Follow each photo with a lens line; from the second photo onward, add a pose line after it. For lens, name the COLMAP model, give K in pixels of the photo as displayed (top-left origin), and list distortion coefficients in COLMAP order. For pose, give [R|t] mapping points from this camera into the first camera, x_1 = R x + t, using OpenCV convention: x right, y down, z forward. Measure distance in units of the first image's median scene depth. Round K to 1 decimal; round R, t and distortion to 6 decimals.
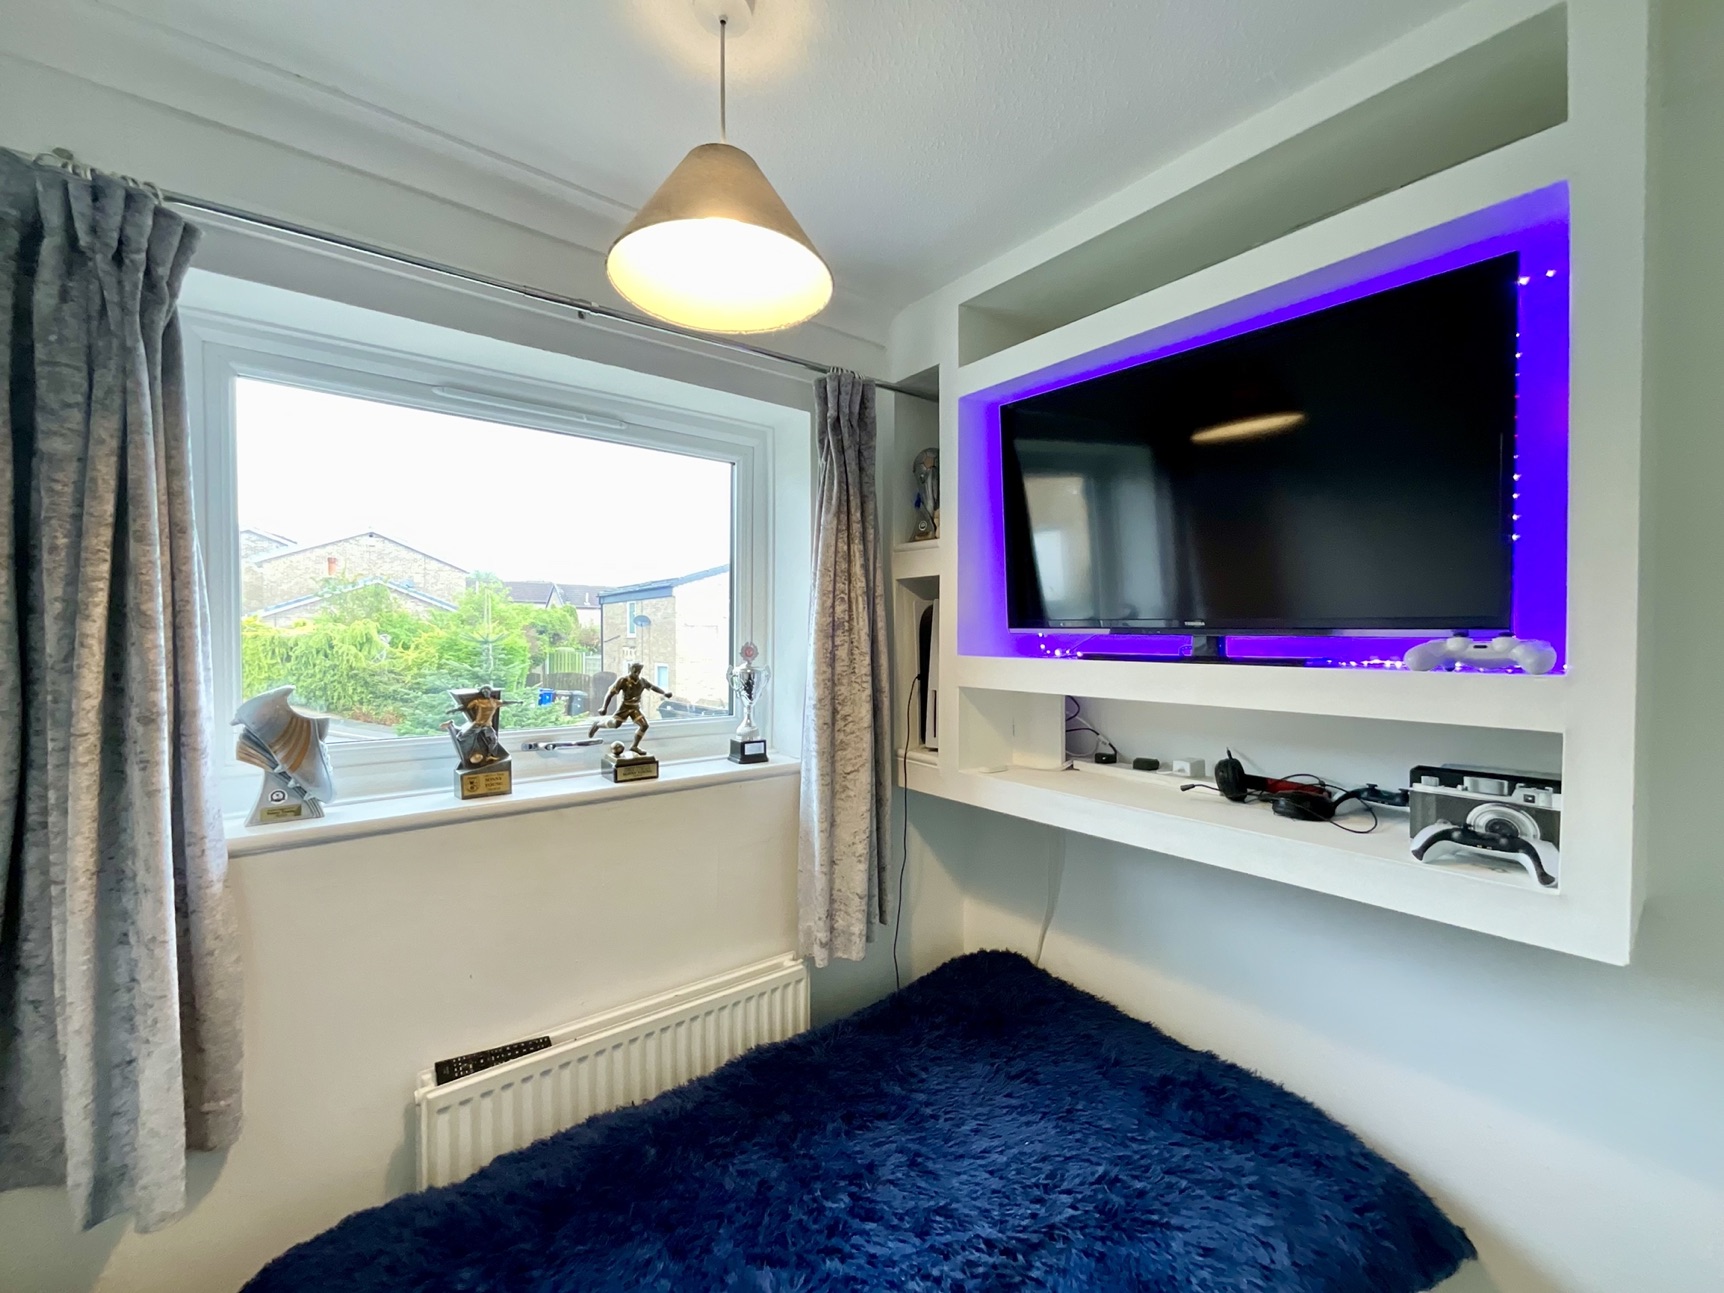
lens RADIAL K [[702.7, 0, 864.3], [0, 702.7, 644.9], [0, 0, 1]] dist [-0.000485, 0.000160]
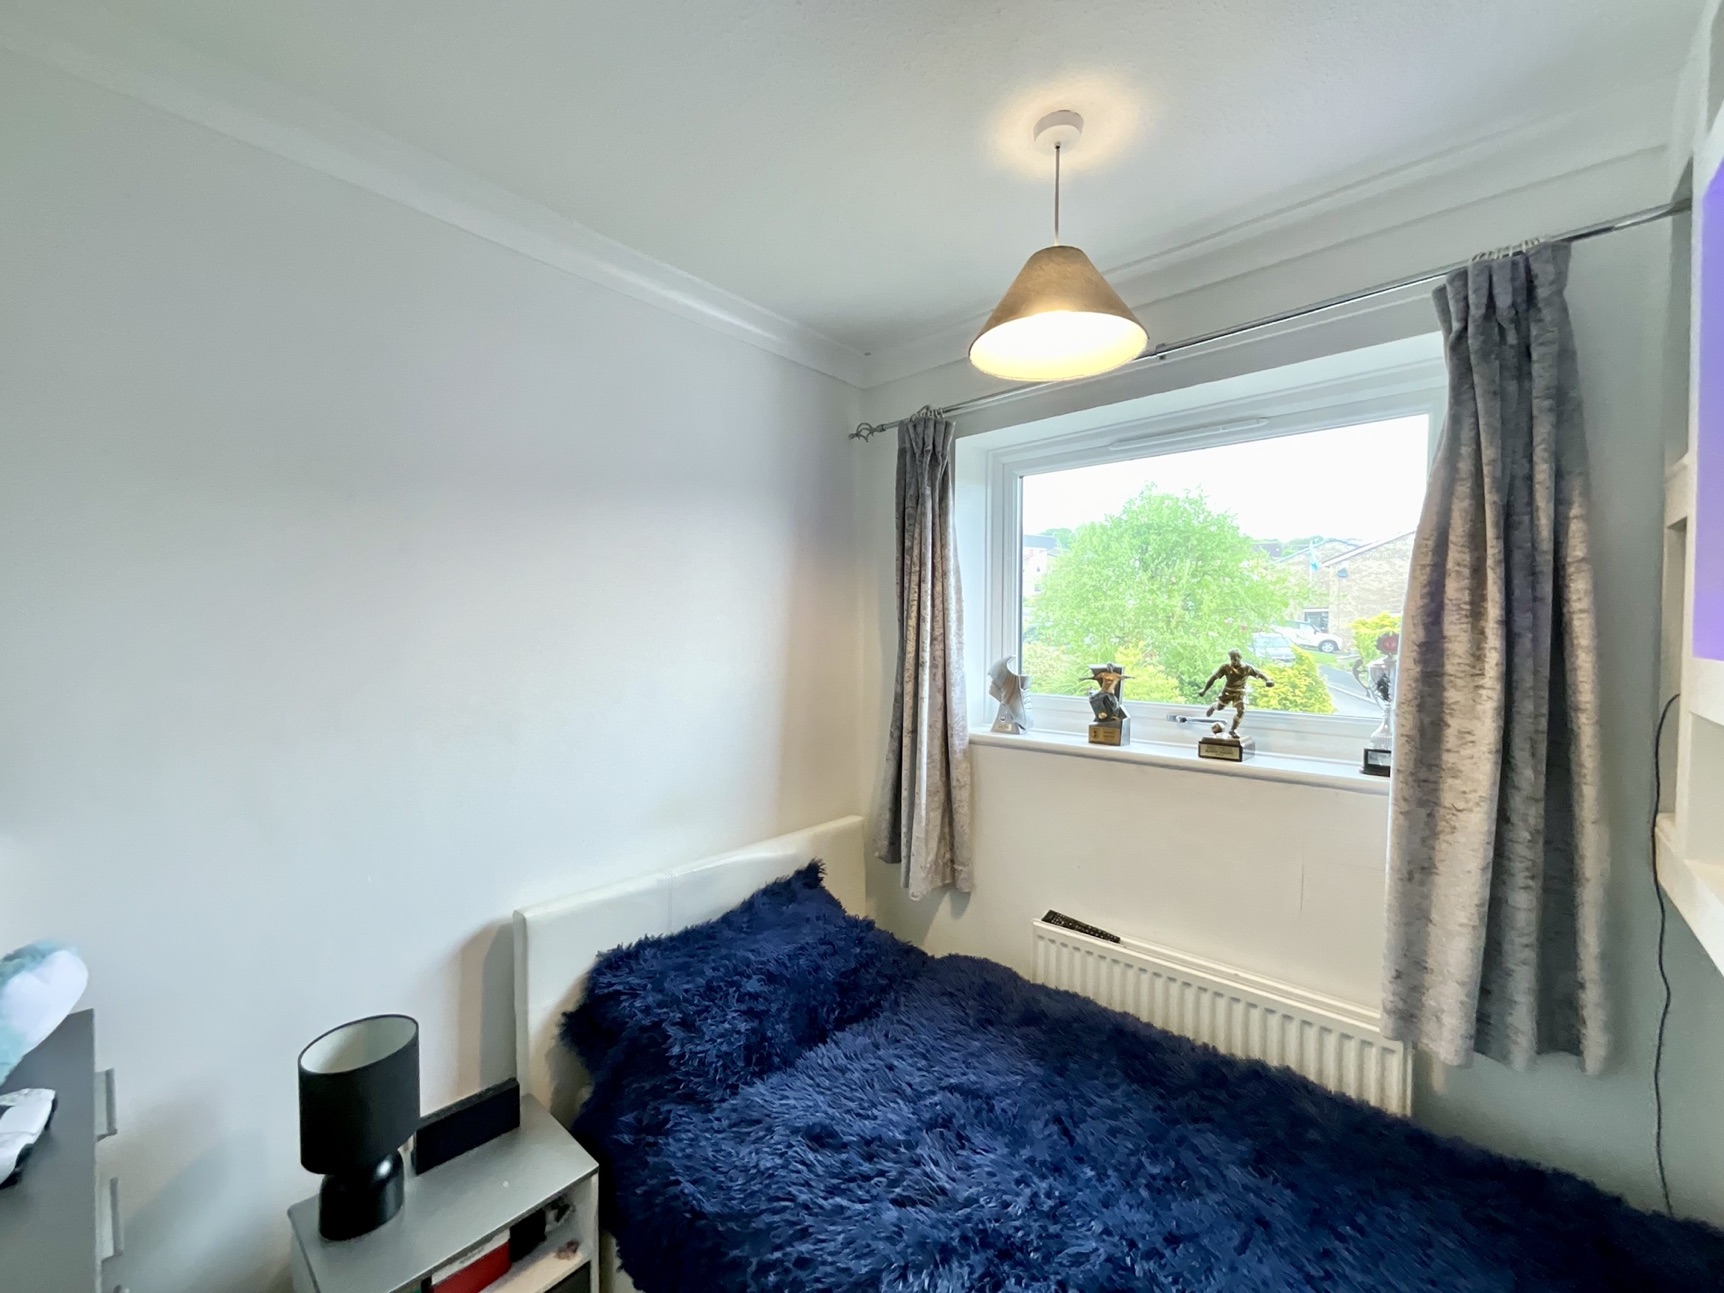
lens RADIAL K [[702.7, 0, 865.3], [0, 702.7, 643.5], [0, 0, 1]] dist [-0.000485, 0.000160]
pose [[0.168501, 0.019312, -0.985512, 0.681752], [-0.012872, 0.999766, 0.017390, 0.003329], [0.985617, 0.009755, 0.168710, 0.299820]]
